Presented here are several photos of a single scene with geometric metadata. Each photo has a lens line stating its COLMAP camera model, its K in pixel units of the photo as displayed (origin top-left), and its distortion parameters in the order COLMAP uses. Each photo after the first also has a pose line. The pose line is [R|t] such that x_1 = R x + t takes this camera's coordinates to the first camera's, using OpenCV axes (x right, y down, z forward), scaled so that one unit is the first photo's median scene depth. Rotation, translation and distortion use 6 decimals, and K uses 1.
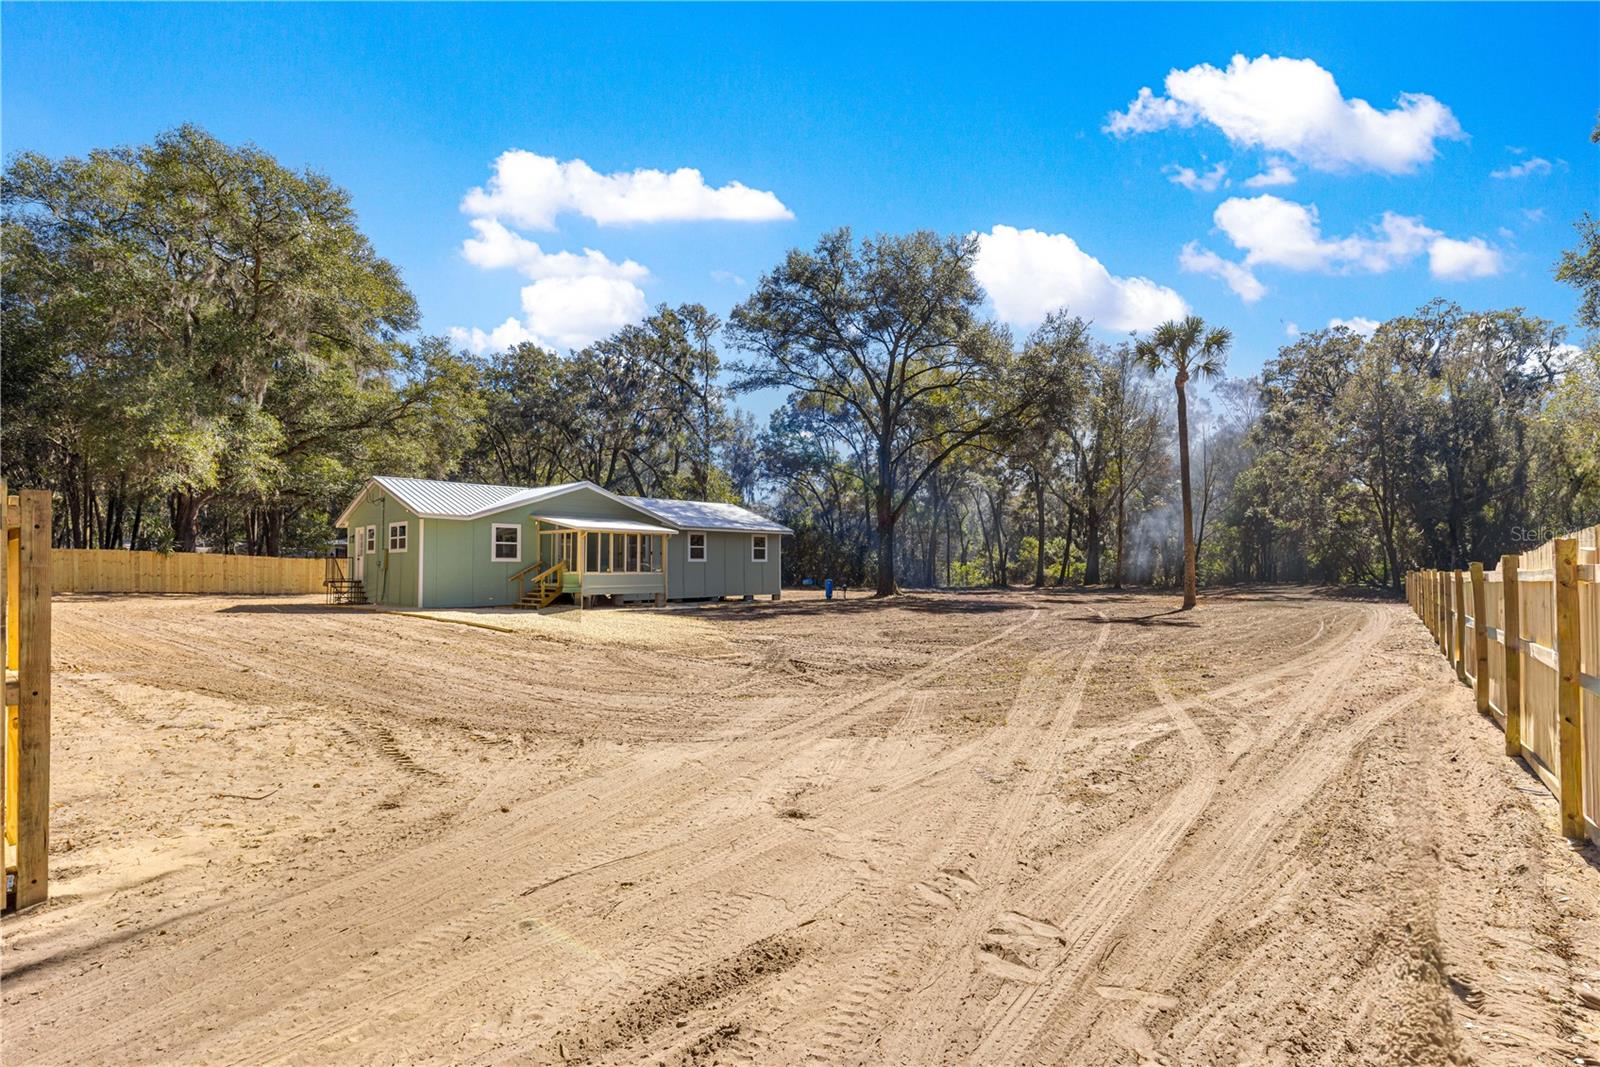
lens RADIAL K [[739.1, 0, 800.2], [0, 739.1, 540.3], [0, 0, 1]] dist [-0.003048, -0.000403]
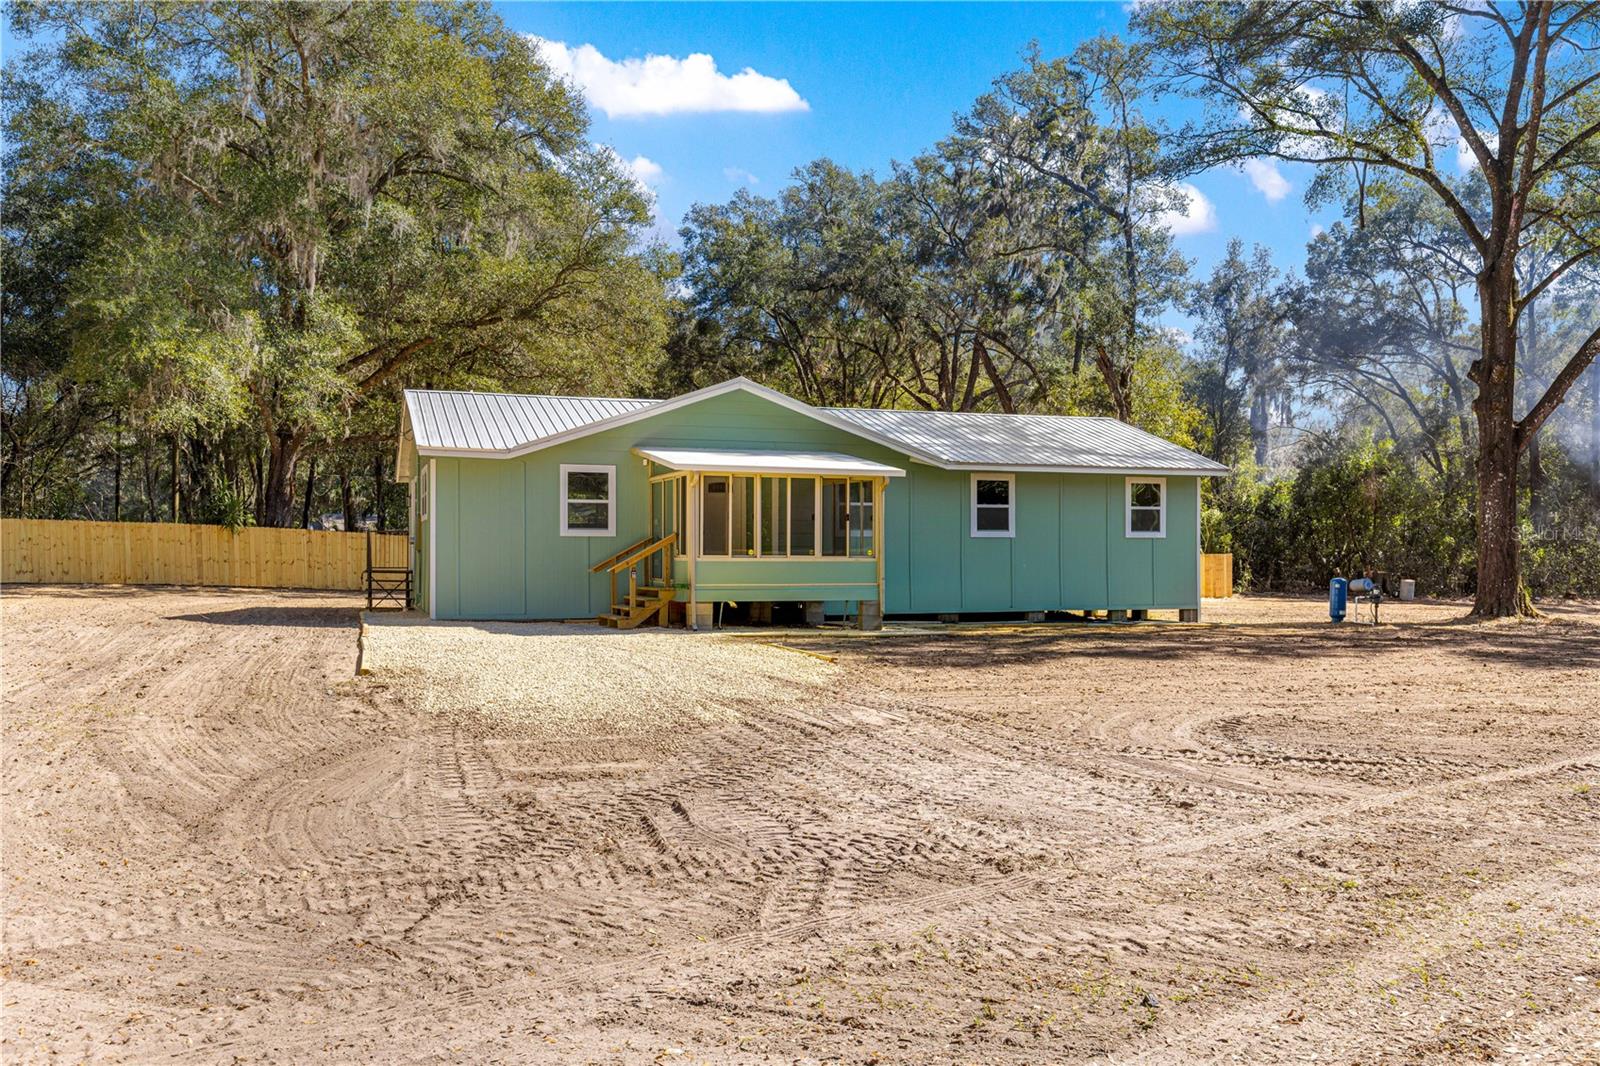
lens RADIAL K [[1277.5, 0, 799.4], [0, 1277.5, 538.9], [0, 0, 1]] dist [0.040023, -0.009936]
pose [[0.890279, -0.004754, -0.455392, 0.108712], [0.014751, 0.999722, 0.018400, 0.011255], [0.455177, -0.023099, 0.890101, 0.174820]]
